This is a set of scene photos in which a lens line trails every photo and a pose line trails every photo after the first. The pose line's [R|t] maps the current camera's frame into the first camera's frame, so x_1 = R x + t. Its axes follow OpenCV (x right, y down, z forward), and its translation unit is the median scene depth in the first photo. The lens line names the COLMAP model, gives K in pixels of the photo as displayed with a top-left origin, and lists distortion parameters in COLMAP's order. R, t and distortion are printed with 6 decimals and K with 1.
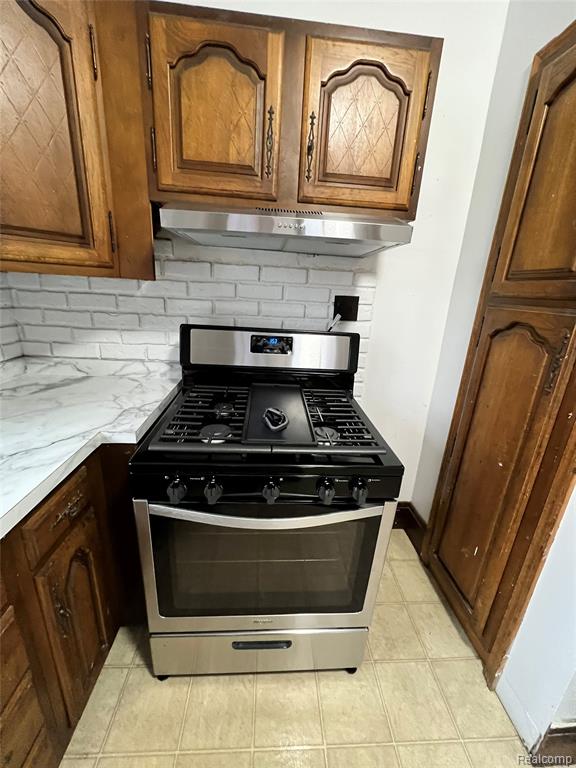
lens RADIAL K [[308.1, 0, 291.2], [0, 308.1, 382.2], [0, 0, 1]] dist [-0.000913, -0.000015]
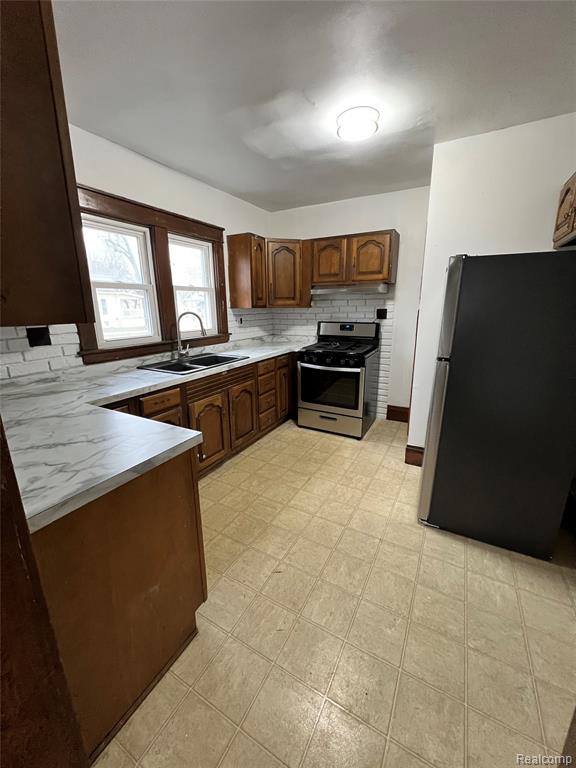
lens RADIAL K [[307.7, 0, 290.2], [0, 307.7, 381.8], [0, 0, 1]] dist [-0.000946, 0.000155]
pose [[0.840151, 0.069323, -0.537904, 1.257785], [-0.104930, 0.993835, -0.035808, 0.628636], [0.532106, 0.086526, 0.842245, -1.913170]]
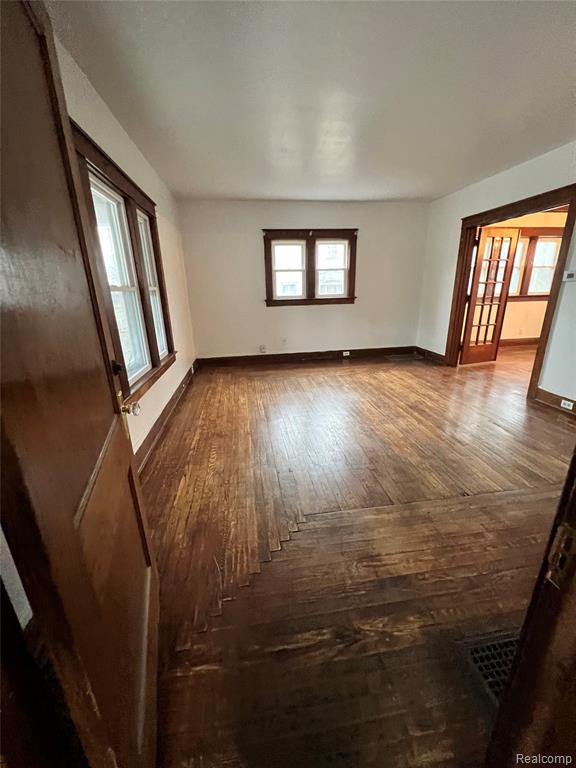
lens RADIAL K [[307.7, 0, 287.3], [0, 307.7, 386.9], [0, 0, 1]] dist [-0.000946, 0.000155]
pose [[0.076745, 0.242332, -0.967153, 4.132169], [-0.261728, 0.940894, 0.214984, 0.666748], [0.962086, 0.236632, 0.135633, -0.981602]]
